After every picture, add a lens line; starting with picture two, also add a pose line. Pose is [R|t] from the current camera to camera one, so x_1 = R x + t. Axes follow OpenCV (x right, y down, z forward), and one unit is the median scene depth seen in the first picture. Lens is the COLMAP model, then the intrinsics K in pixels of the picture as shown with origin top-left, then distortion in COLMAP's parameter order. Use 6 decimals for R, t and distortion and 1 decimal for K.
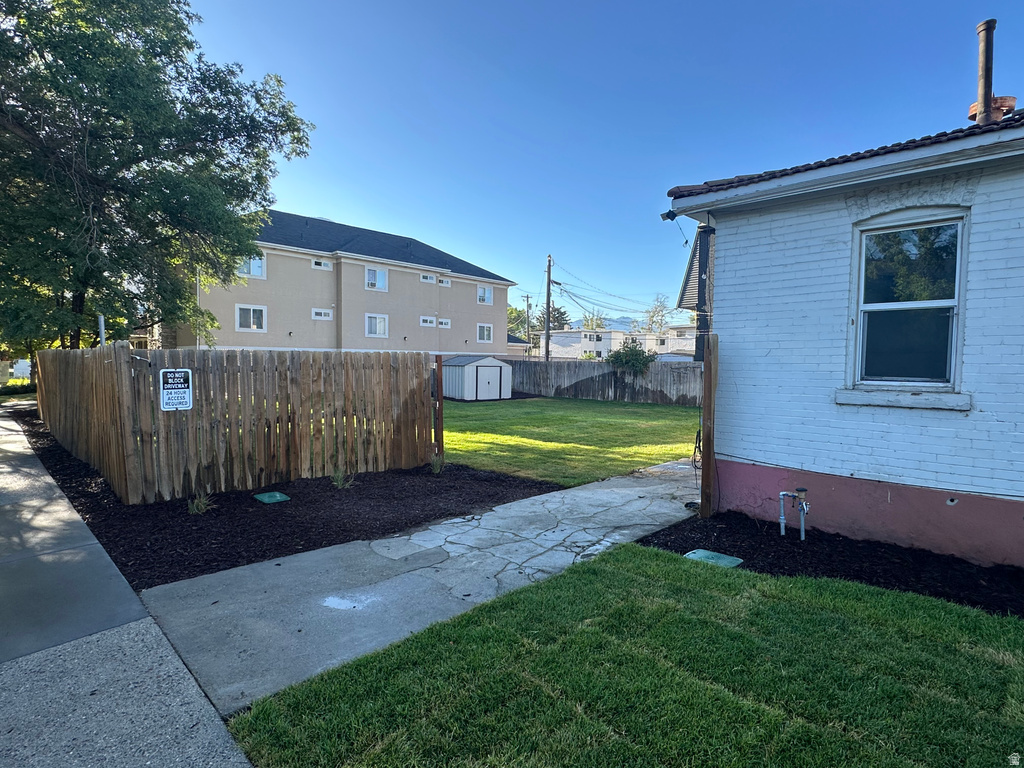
lens RADIAL K [[542.1, 0, 512.0], [0, 542.1, 384.0], [0, 0, 1]] dist [-0.002913, -0.000983]
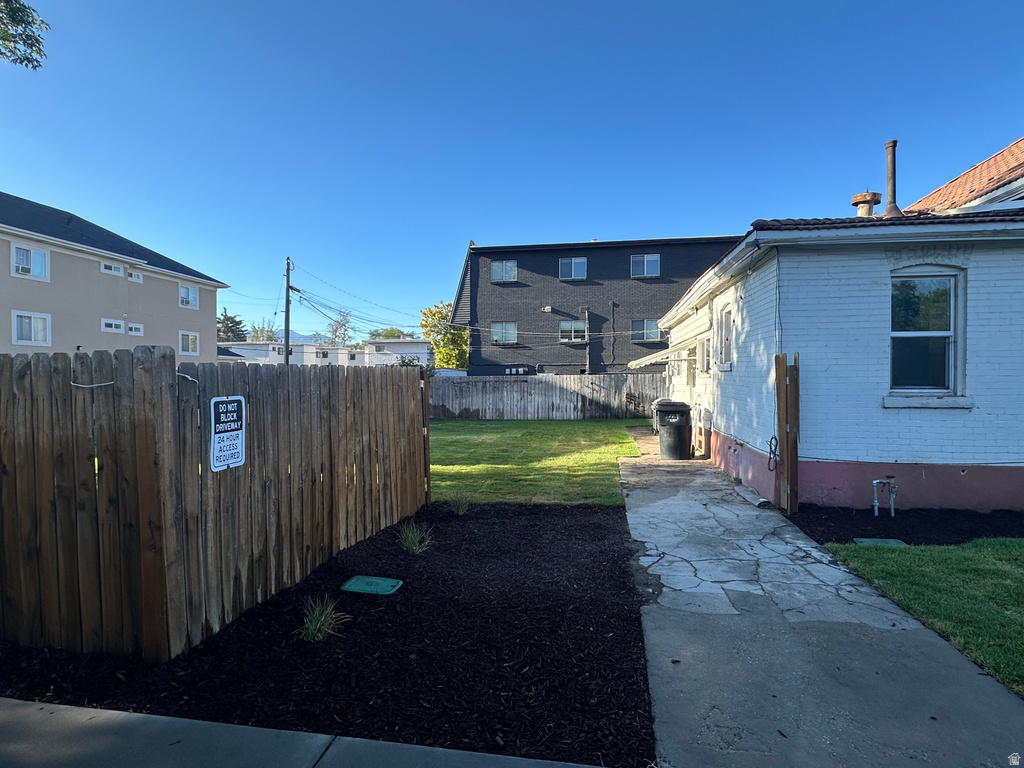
lens RADIAL K [[542.1, 0, 512.0], [0, 542.1, 384.0], [0, 0, 1]] dist [-0.002913, -0.000983]
pose [[0.818766, -0.016819, 0.573882, -0.742446], [0.032335, 0.999335, -0.016846, -0.022806], [-0.573217, 0.032349, 0.818765, 0.380043]]
